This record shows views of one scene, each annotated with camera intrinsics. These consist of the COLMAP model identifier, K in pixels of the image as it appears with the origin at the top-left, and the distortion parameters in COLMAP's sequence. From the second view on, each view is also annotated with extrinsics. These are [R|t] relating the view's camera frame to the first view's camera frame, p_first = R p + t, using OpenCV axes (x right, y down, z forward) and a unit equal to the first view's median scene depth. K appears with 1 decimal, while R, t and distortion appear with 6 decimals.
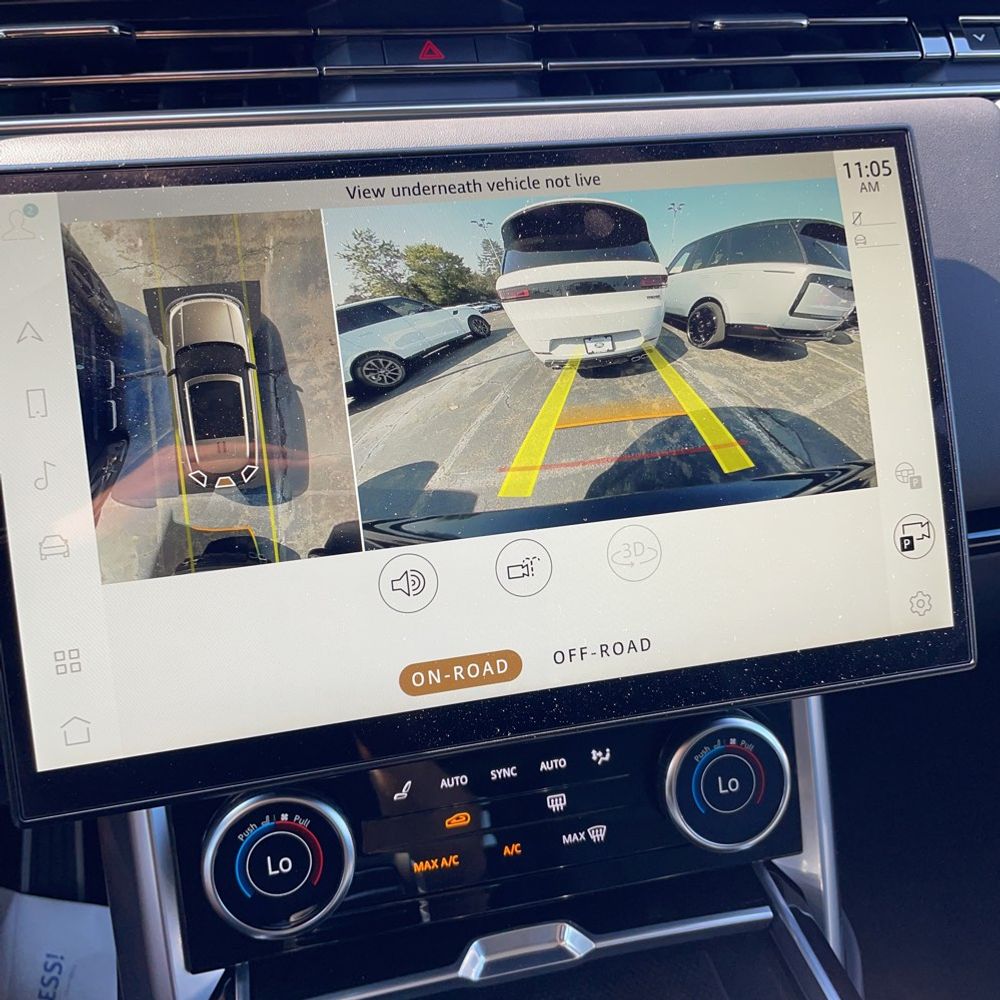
lens RADIAL K [[1040.4, 0, 509.0], [0, 1040.4, 497.4], [0, 0, 1]] dist [0.100048, -0.172195]
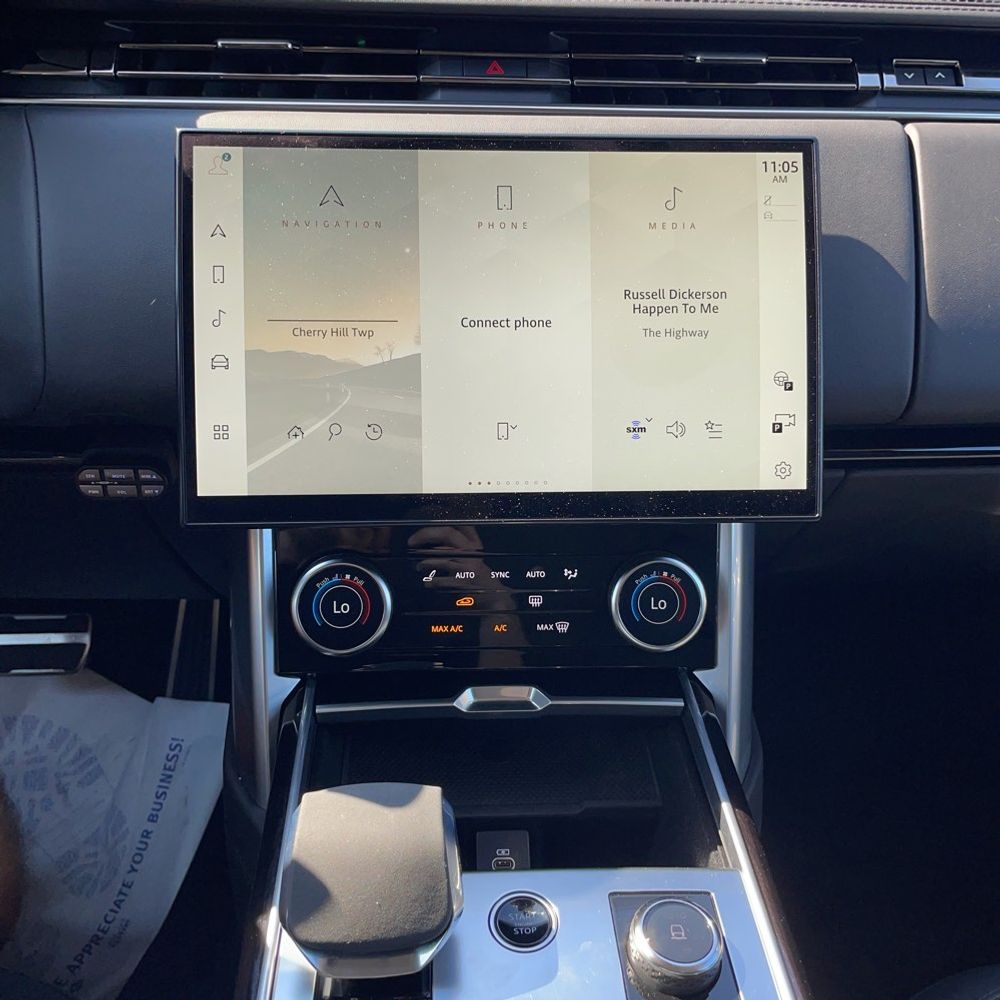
lens RADIAL K [[1040.4, 0, 509.0], [0, 1040.4, 497.4], [0, 0, 1]] dist [0.100048, -0.172195]
pose [[0.984757, 0.106650, -0.137405, 0.207112], [-0.105616, 0.994297, 0.014812, 0.145984], [0.138201, -0.000074, 0.990404, -0.445909]]
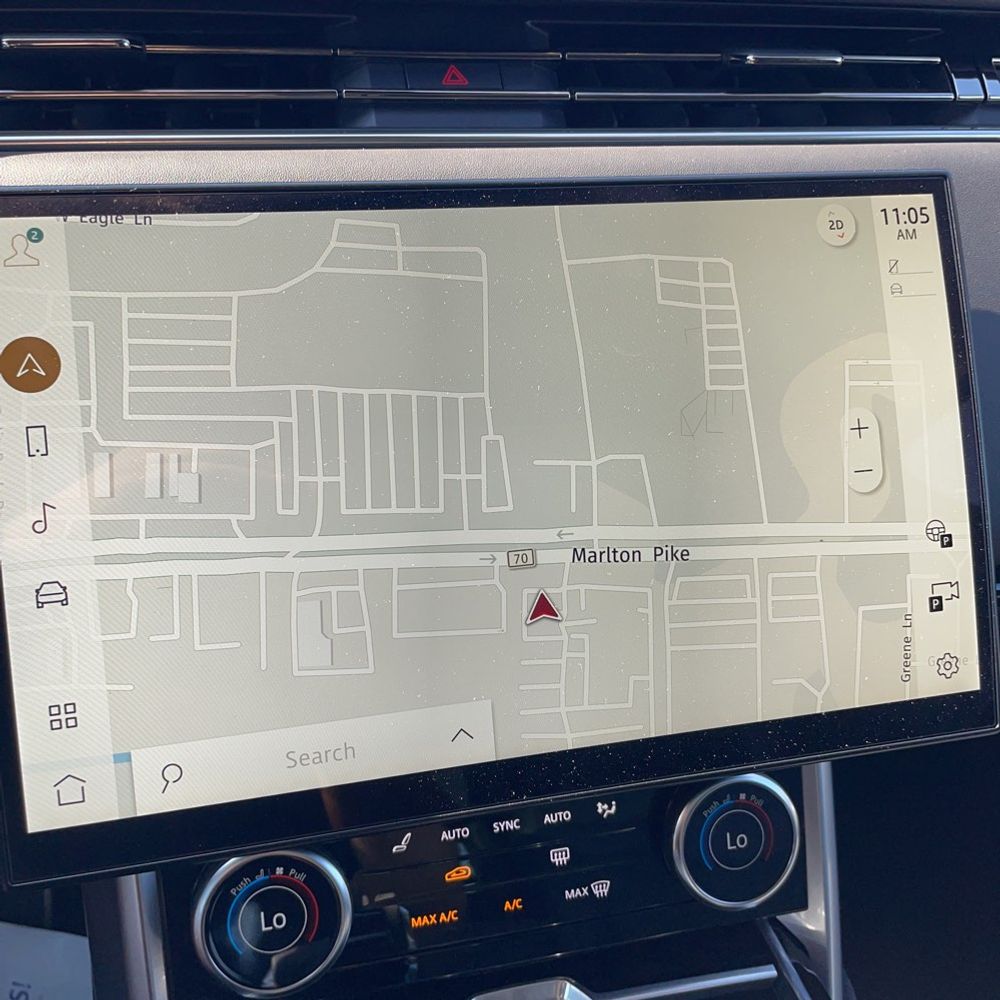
lens RADIAL K [[1039.7, 0, 505.5], [0, 1039.7, 509.8], [0, 0, 1]] dist [0.094289, -0.157169]
pose [[0.999300, 0.025846, 0.027049, -0.042763], [-0.025945, 0.999658, 0.003333, -0.032967], [-0.026954, -0.004032, 0.999629, 0.039719]]
